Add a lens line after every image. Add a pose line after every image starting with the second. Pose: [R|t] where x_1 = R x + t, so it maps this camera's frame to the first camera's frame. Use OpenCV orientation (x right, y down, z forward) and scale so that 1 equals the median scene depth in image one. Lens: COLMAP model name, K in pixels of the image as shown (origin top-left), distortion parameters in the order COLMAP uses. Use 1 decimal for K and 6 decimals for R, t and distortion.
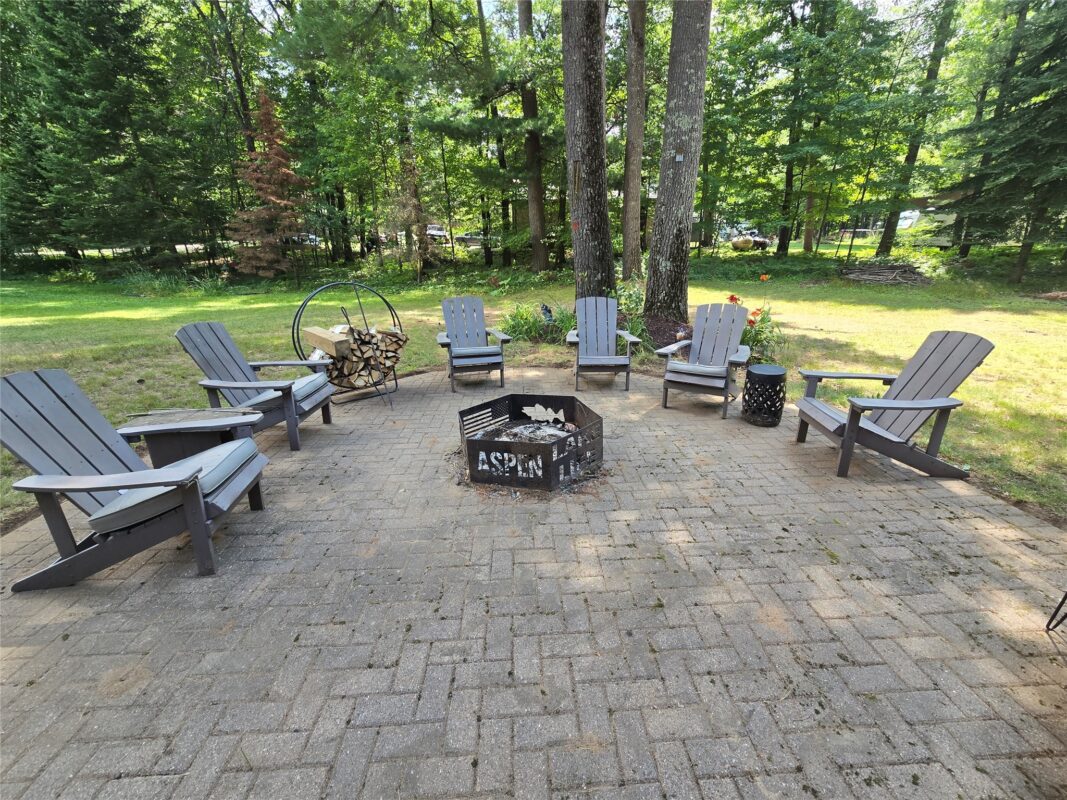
lens RADIAL K [[430.4, 0, 533.2], [0, 430.4, 404.5], [0, 0, 1]] dist [-0.007460, 0.001038]
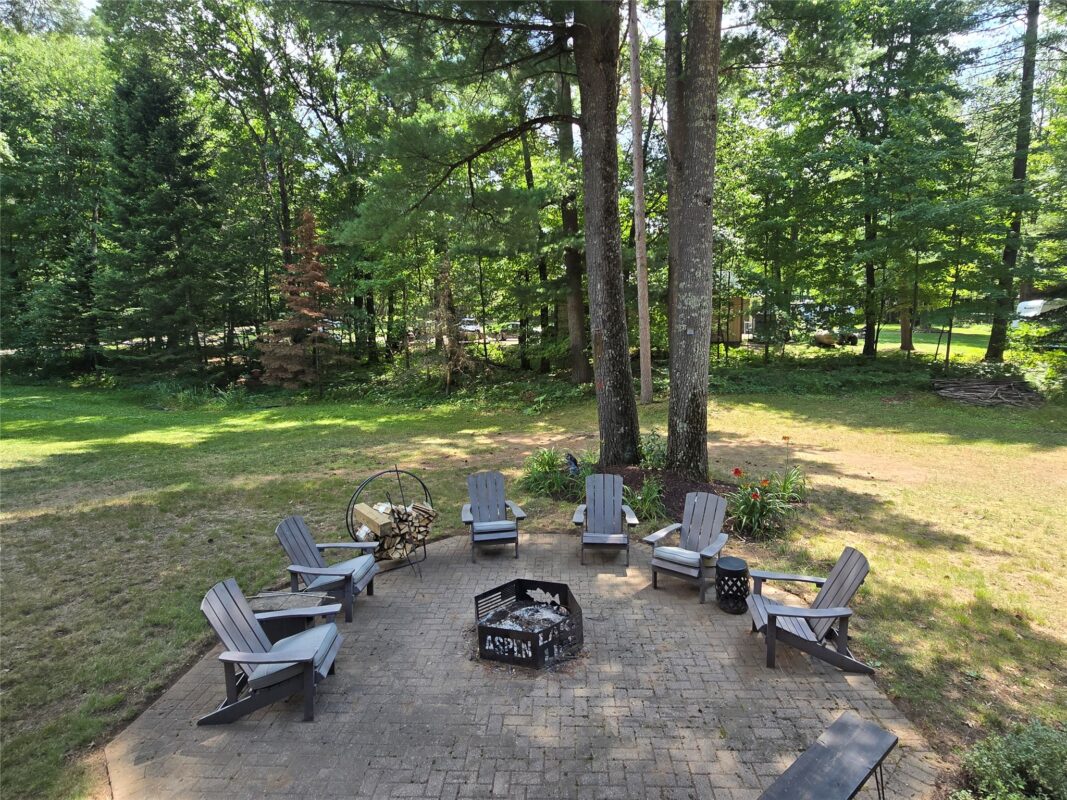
lens RADIAL K [[552.7, 0, 535.7], [0, 552.7, 394.2], [0, 0, 1]] dist [-0.001057, -0.002957]
pose [[0.995913, 0.005966, -0.090126, 0.142840], [-0.024685, 0.977808, -0.208042, -0.217374], [0.086885, 0.209416, 0.973959, -0.669550]]
